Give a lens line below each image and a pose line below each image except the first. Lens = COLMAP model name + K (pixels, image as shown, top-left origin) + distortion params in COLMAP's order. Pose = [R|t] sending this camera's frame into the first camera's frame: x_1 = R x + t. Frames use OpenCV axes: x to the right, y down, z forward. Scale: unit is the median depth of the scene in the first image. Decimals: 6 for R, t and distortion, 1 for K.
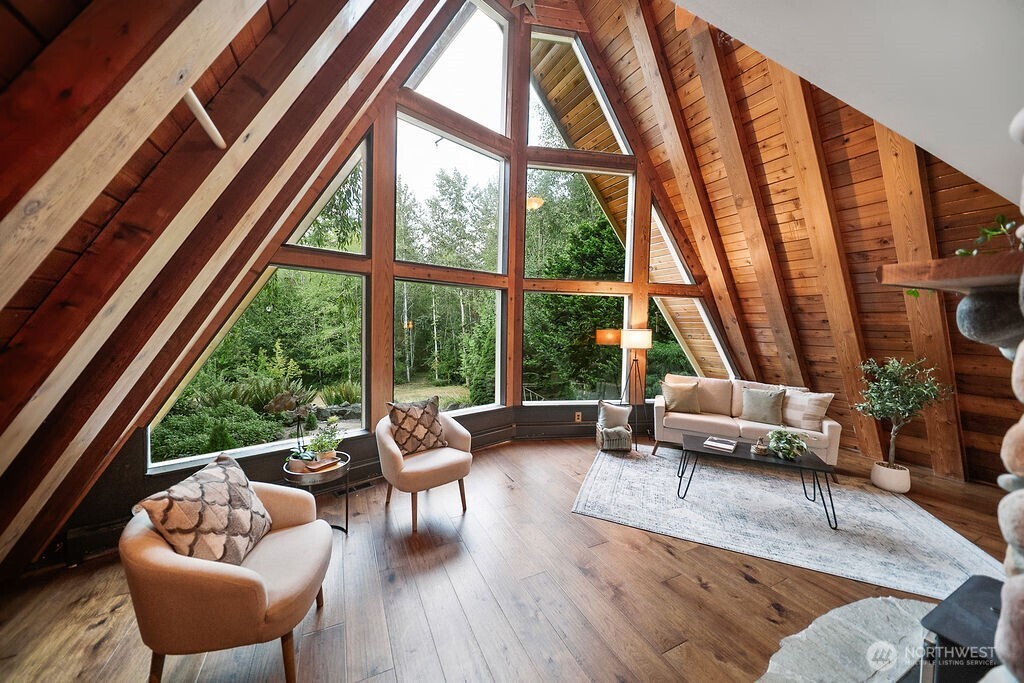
lens RADIAL K [[346.8, 0, 523.0], [0, 346.8, 340.8], [0, 0, 1]] dist [-0.000075, 0.000008]
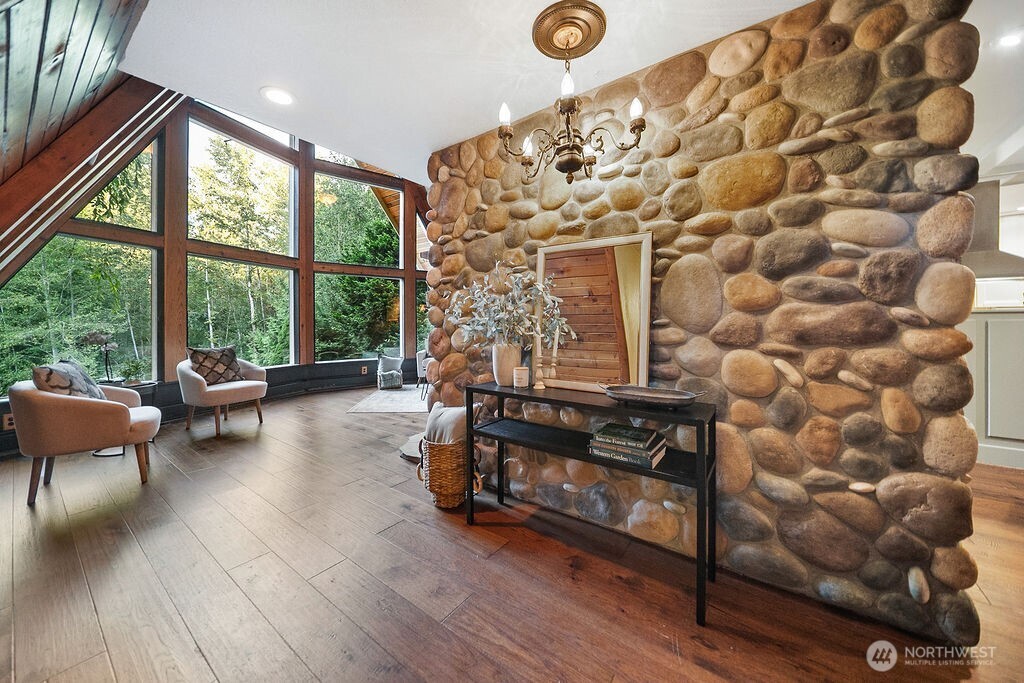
lens RADIAL K [[366.7, 0, 511.8], [0, 366.7, 327.6], [0, 0, 1]] dist [0.002533, 0.000184]
pose [[0.902503, -0.023760, 0.430028, 0.076126], [0.040154, 0.998770, -0.029085, 0.132929], [-0.428808, 0.043517, 0.902347, -0.519423]]
